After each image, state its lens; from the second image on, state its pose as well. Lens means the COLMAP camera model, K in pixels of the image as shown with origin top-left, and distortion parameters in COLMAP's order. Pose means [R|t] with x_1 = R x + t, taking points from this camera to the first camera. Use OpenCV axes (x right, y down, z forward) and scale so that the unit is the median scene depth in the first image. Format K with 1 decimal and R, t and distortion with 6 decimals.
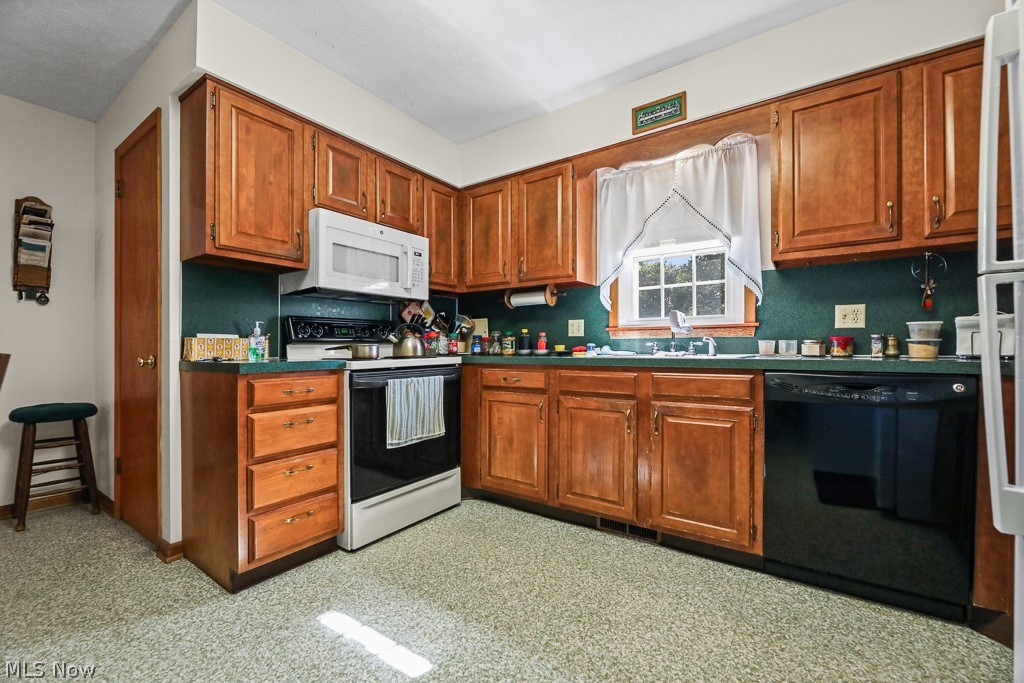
lens RADIAL K [[423.7, 0, 511.6], [0, 423.7, 344.2], [0, 0, 1]] dist [0.002019, -0.002660]
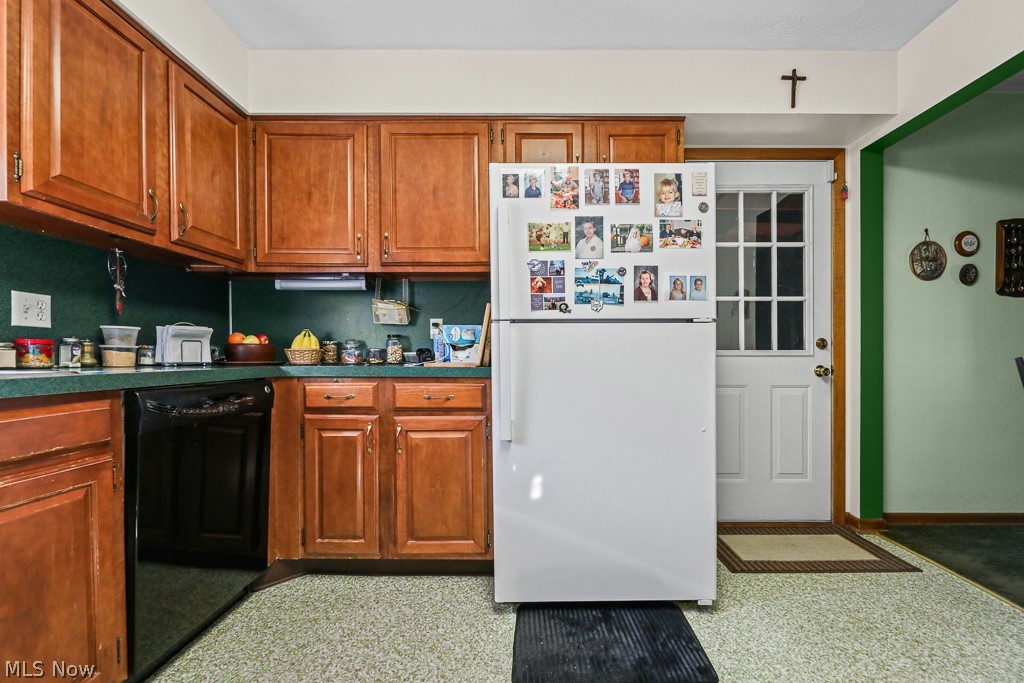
lens RADIAL K [[423.7, 0, 547.0], [0, 423.7, 355.8], [0, 0, 1]] dist [0.002019, -0.002660]
pose [[-0.568327, 0.000425, 0.822803, -0.223683], [-0.009391, 0.999931, -0.007004, 0.005641], [-0.822749, -0.011708, -0.568284, 0.628656]]
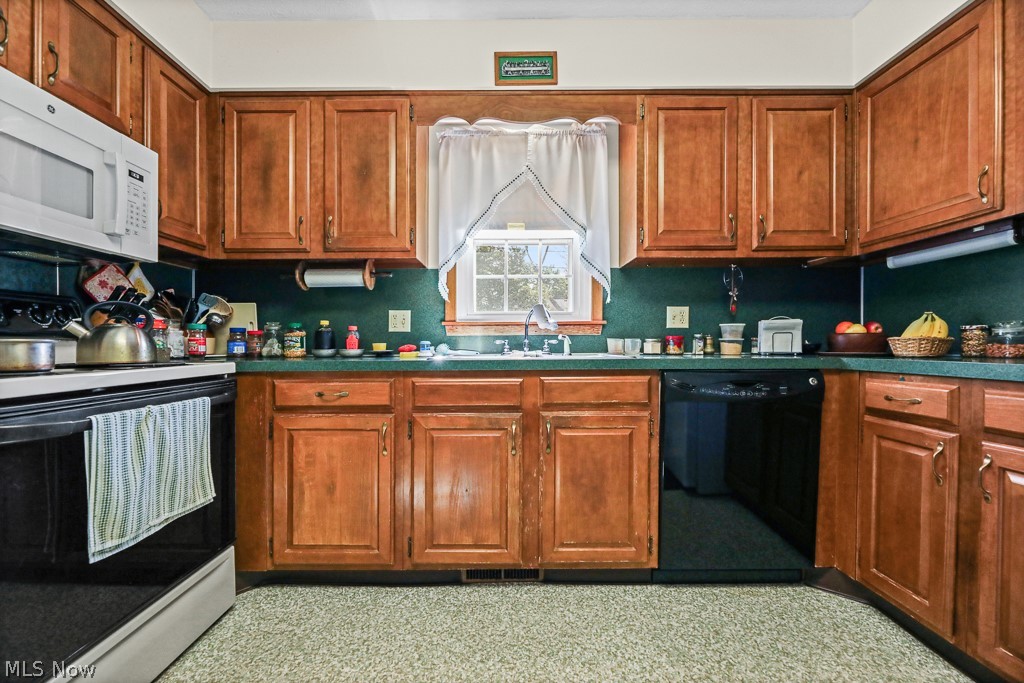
lens RADIAL K [[423.7, 0, 506.3], [0, 423.7, 346.1], [0, 0, 1]] dist [0.002019, -0.002660]
pose [[0.820451, -0.001393, 0.571716, -0.165787], [-0.003699, 0.999963, 0.007745, 0.001367], [-0.571706, -0.008470, 0.820415, 0.323362]]
